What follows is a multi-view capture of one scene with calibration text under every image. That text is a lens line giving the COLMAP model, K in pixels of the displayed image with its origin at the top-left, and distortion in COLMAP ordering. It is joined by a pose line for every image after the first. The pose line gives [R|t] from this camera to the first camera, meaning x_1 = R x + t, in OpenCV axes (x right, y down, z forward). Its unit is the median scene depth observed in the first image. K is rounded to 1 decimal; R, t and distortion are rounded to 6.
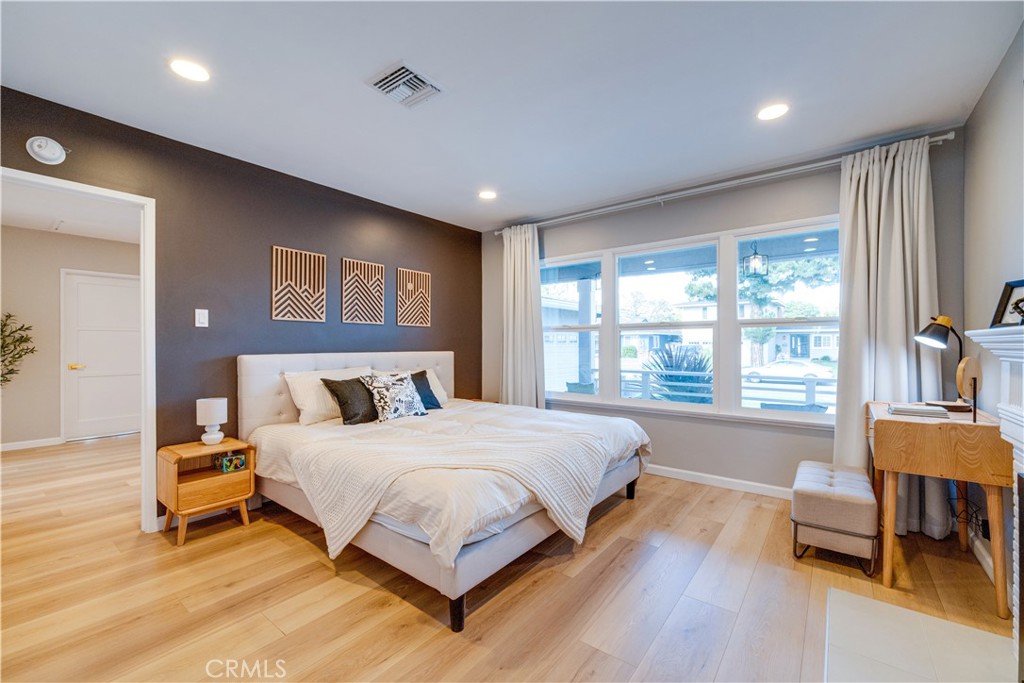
lens RADIAL K [[420.9, 0, 508.1], [0, 420.9, 344.7], [0, 0, 1]] dist [0.000216, -0.000394]
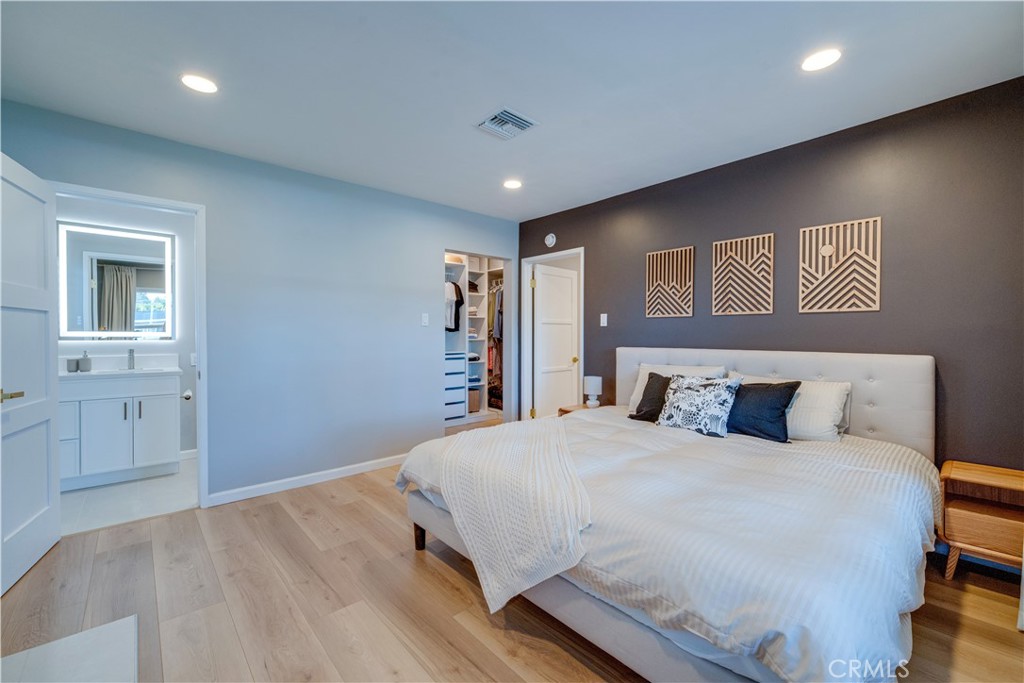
lens RADIAL K [[430.4, 0, 509.0], [0, 430.4, 327.0], [0, 0, 1]] dist [0.001424, -0.000253]
pose [[-0.187454, -0.019092, -0.982088, 0.624274], [-0.002318, 0.999817, -0.018994, -0.009941], [0.982271, -0.001284, -0.187464, 0.797977]]
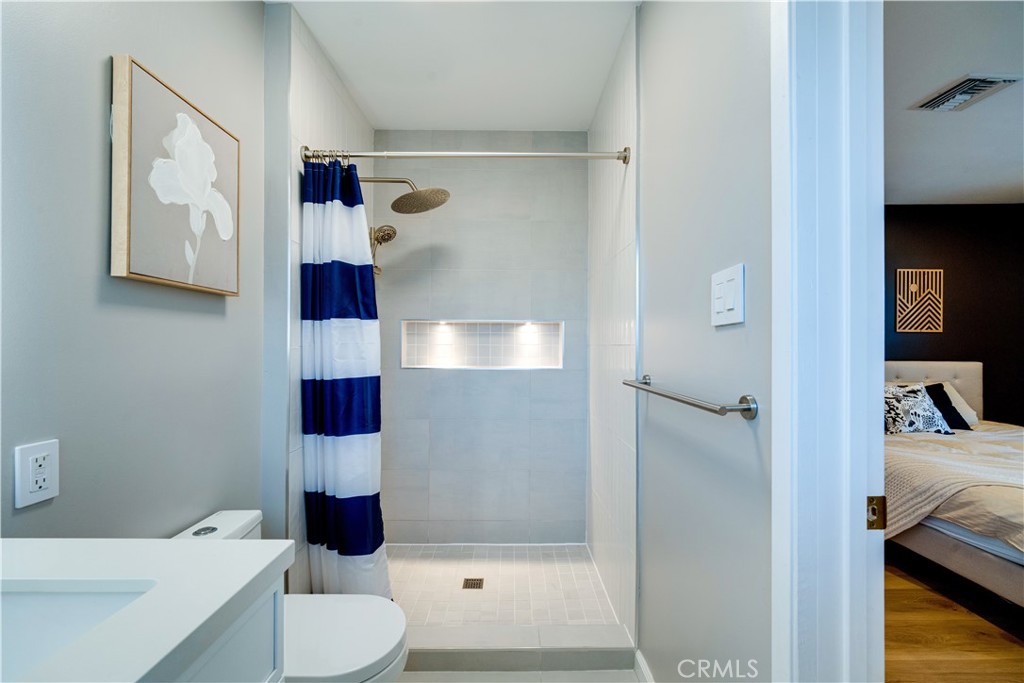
lens RADIAL K [[420.9, 0, 508.1], [0, 420.9, 344.7], [0, 0, 1]] dist [0.000216, -0.000394]
pose [[0.622671, -0.000977, -0.782483, -0.086404], [-0.005709, 0.999967, -0.005791, -0.010041], [0.782463, 0.008073, 0.622645, -0.277973]]
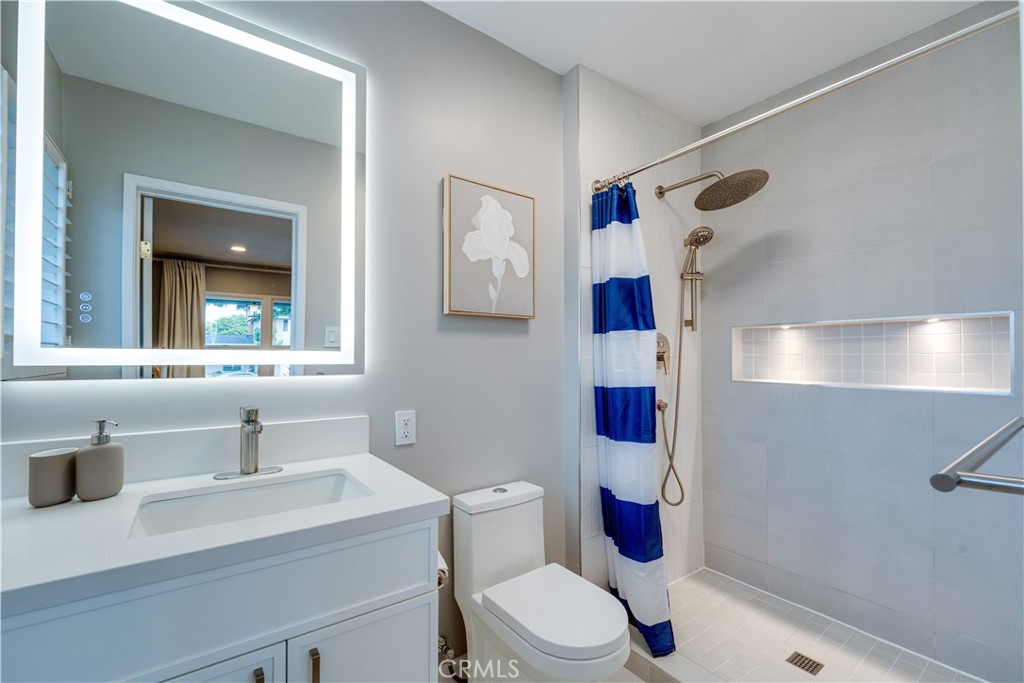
lens RADIAL K [[431.7, 0, 515.1], [0, 431.7, 355.0], [0, 0, 1]] dist [0.001060, -0.000109]
pose [[-0.258078, -0.004025, -0.966116, -0.042723], [-0.000548, 0.999992, -0.004020, -0.010138], [0.966124, -0.000508, -0.258078, -0.122053]]
